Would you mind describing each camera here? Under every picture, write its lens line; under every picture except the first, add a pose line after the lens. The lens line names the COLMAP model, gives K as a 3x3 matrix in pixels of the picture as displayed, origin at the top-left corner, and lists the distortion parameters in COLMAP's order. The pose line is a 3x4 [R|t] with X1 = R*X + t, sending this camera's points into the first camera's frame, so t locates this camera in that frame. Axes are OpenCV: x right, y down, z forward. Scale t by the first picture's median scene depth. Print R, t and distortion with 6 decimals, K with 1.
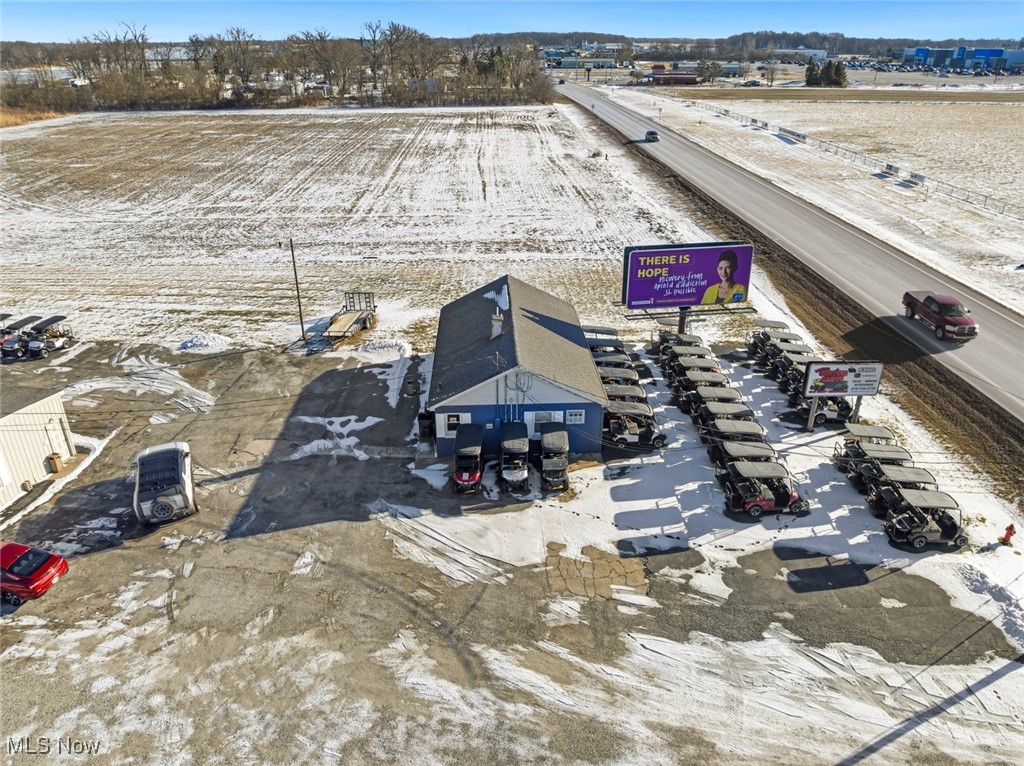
lens RADIAL K [[721.4, 0, 515.5], [0, 721.4, 377.0], [0, 0, 1]] dist [-0.025628, -0.020500]
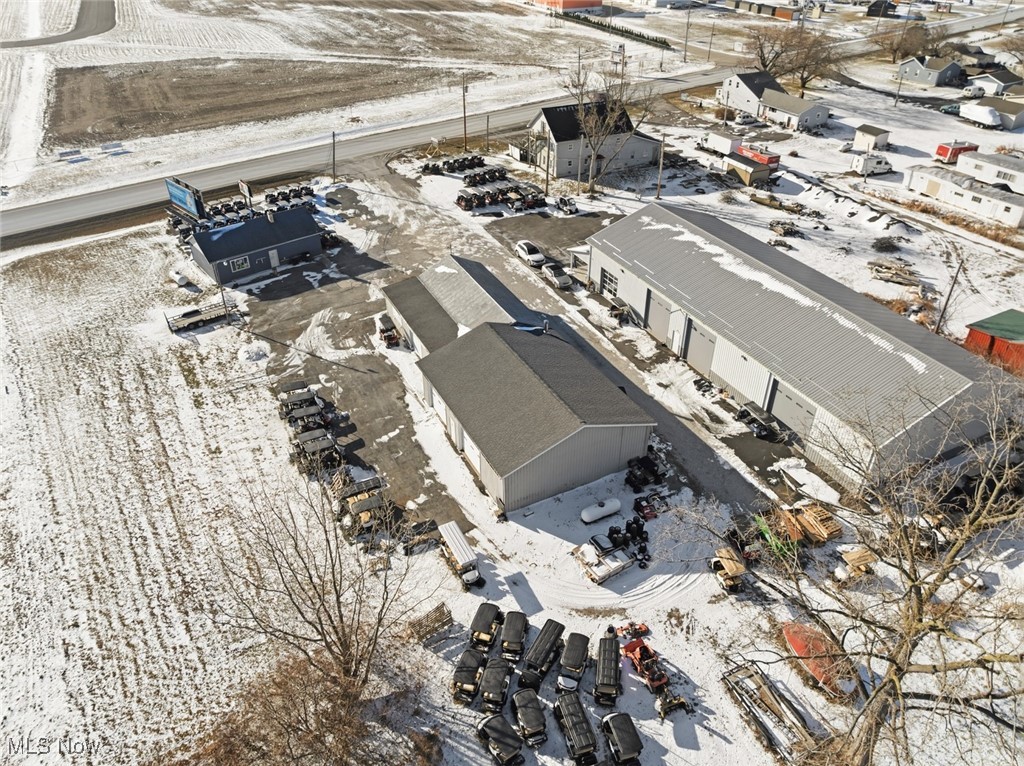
lens RADIAL K [[724.3, 0, 515.3], [0, 724.3, 375.7], [0, 0, 1]] dist [-0.039047, 0.006903]
pose [[-0.593729, -0.447609, 0.668680, -2.481107], [0.345628, 0.608578, 0.714265, -1.247504], [-0.726655, 0.655194, -0.206625, 1.355226]]
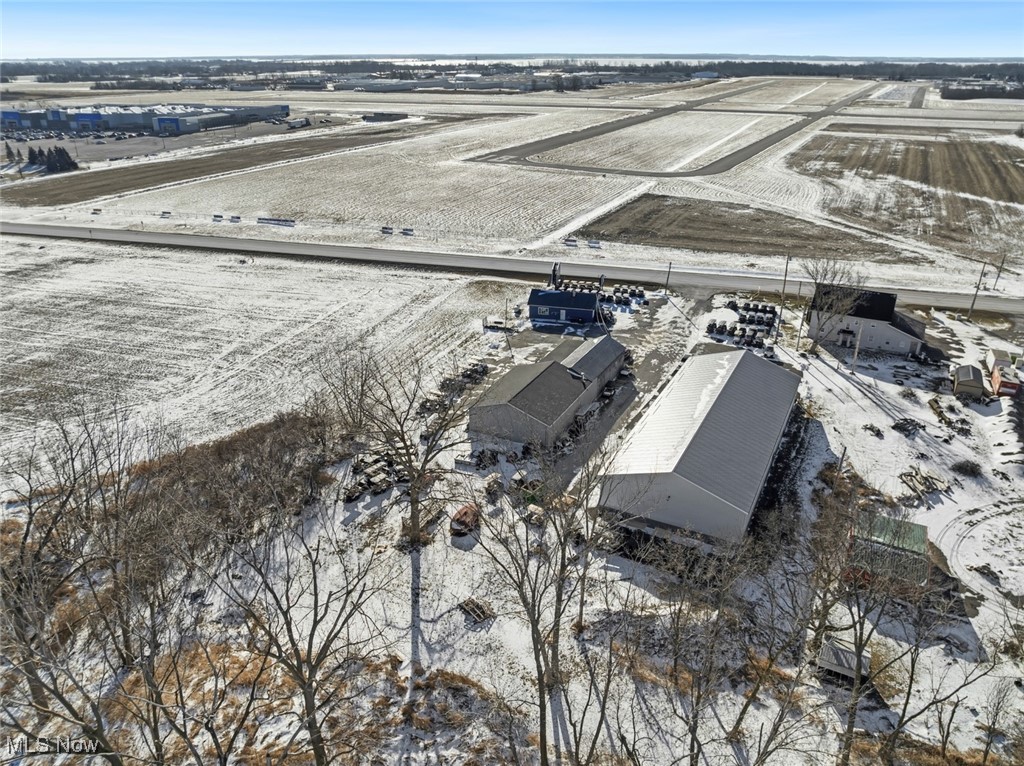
lens RADIAL K [[724.3, 0, 515.3], [0, 724.3, 375.7], [0, 0, 1]] dist [-0.039047, 0.006903]
pose [[0.298912, -0.388264, 0.871724, -4.118740], [0.406216, 0.878362, 0.251930, -0.879291], [-0.863504, 0.278804, 0.420272, -0.291825]]
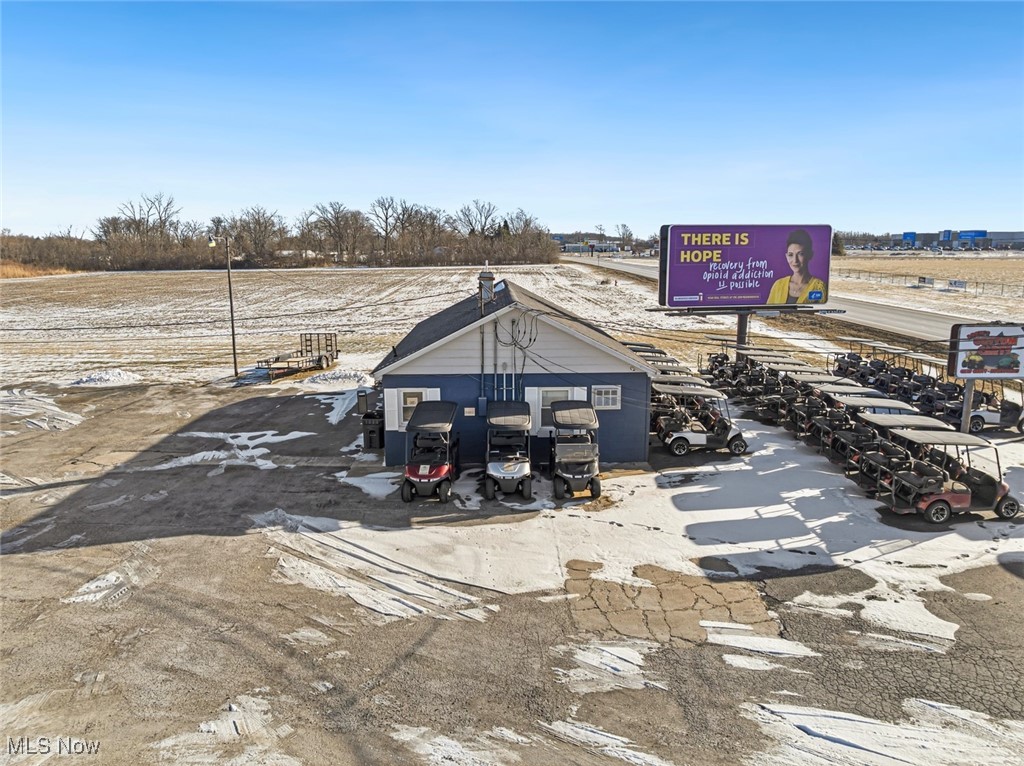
lens RADIAL K [[721.4, 0, 515.5], [0, 721.4, 377.0], [0, 0, 1]] dist [-0.025628, -0.020500]
pose [[0.999955, 0.000474, -0.009490, 0.009926], [-0.002887, 0.966697, -0.255908, 0.202516], [0.009053, 0.255924, 0.966654, 0.390989]]
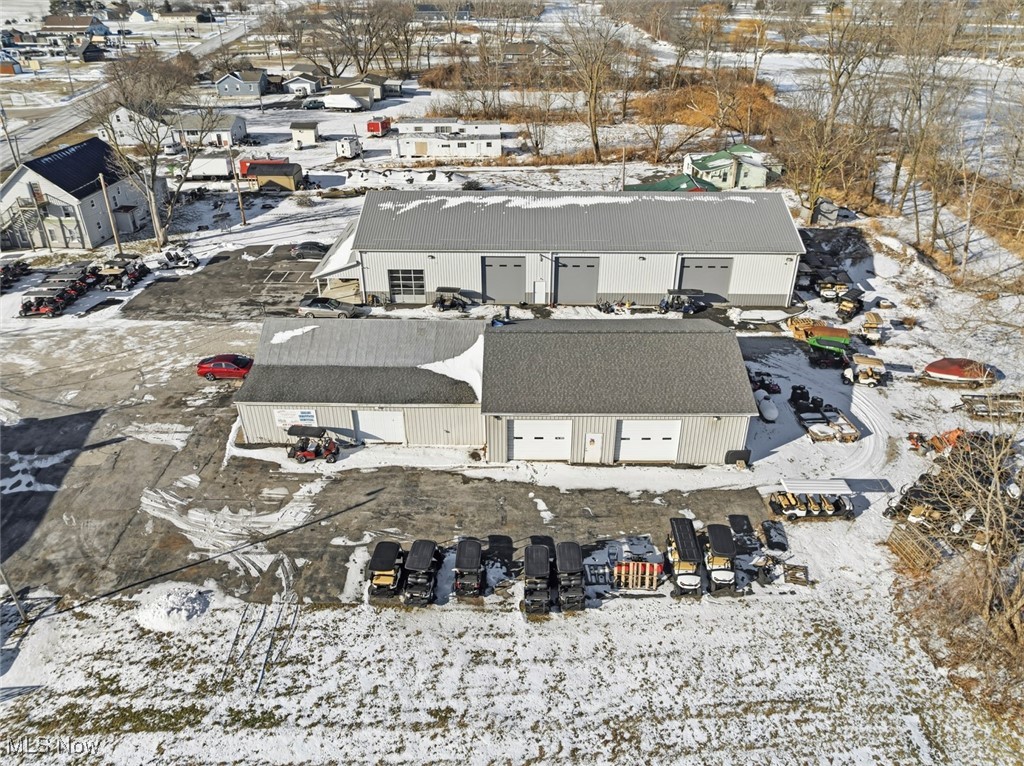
lens RADIAL K [[721.4, 0, 515.5], [0, 721.4, 377.0], [0, 0, 1]] dist [-0.025628, -0.020500]
pose [[-0.987685, 0.078981, -0.135060, -0.988074], [-0.064673, 0.579938, 0.812090, -1.116500], [0.142466, 0.810823, -0.567688, 1.812303]]
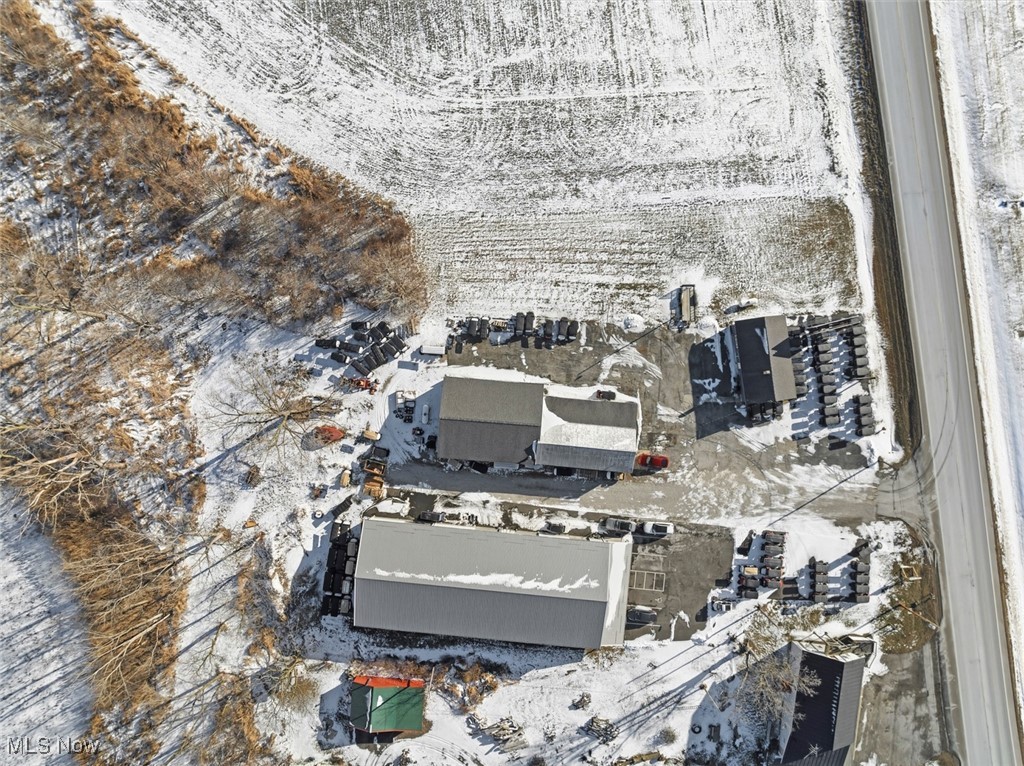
lens RADIAL K [[721.4, 0, 515.5], [0, 721.4, 377.0], [0, 0, 1]] dist [-0.025628, -0.020500]
pose [[0.996594, -0.082465, 0.000748, -1.231386], [0.035424, 0.436255, 0.899126, -3.206286], [-0.074472, -0.896037, 0.437690, -0.344442]]
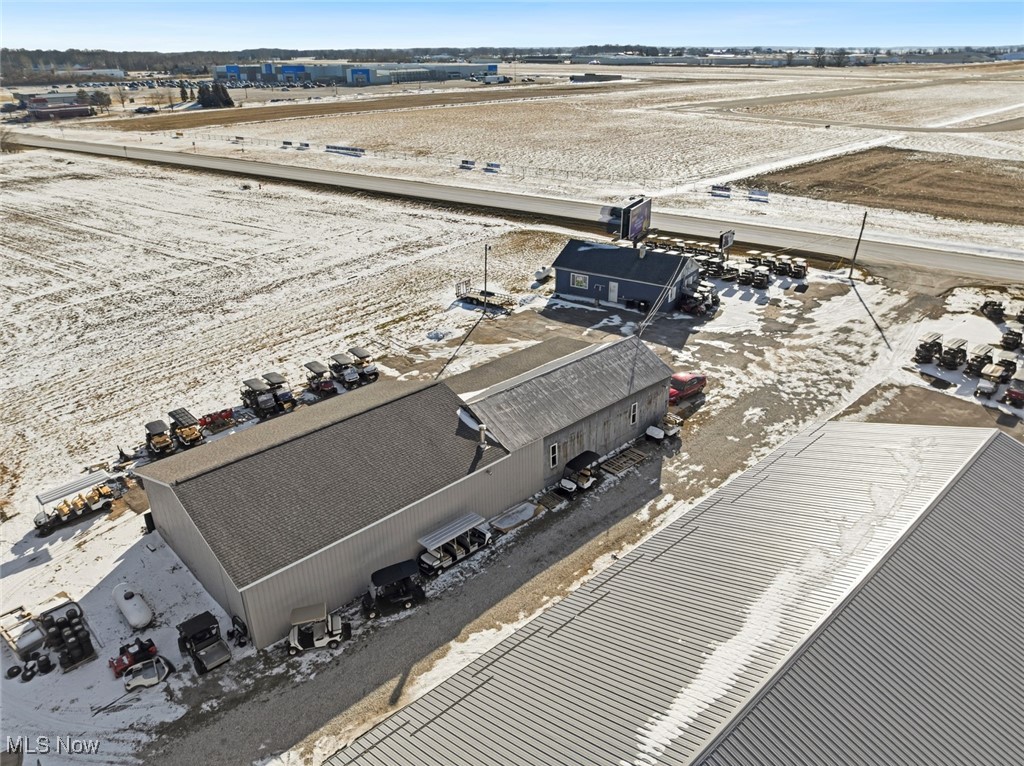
lens RADIAL K [[724.3, 0, 515.3], [0, 724.3, 375.7], [0, 0, 1]] dist [-0.039047, 0.006903]
pose [[0.597099, -0.335518, 0.728629, -1.998129], [0.347162, 0.926940, 0.142343, -0.173905], [-0.723154, 0.167959, 0.669954, -0.041940]]
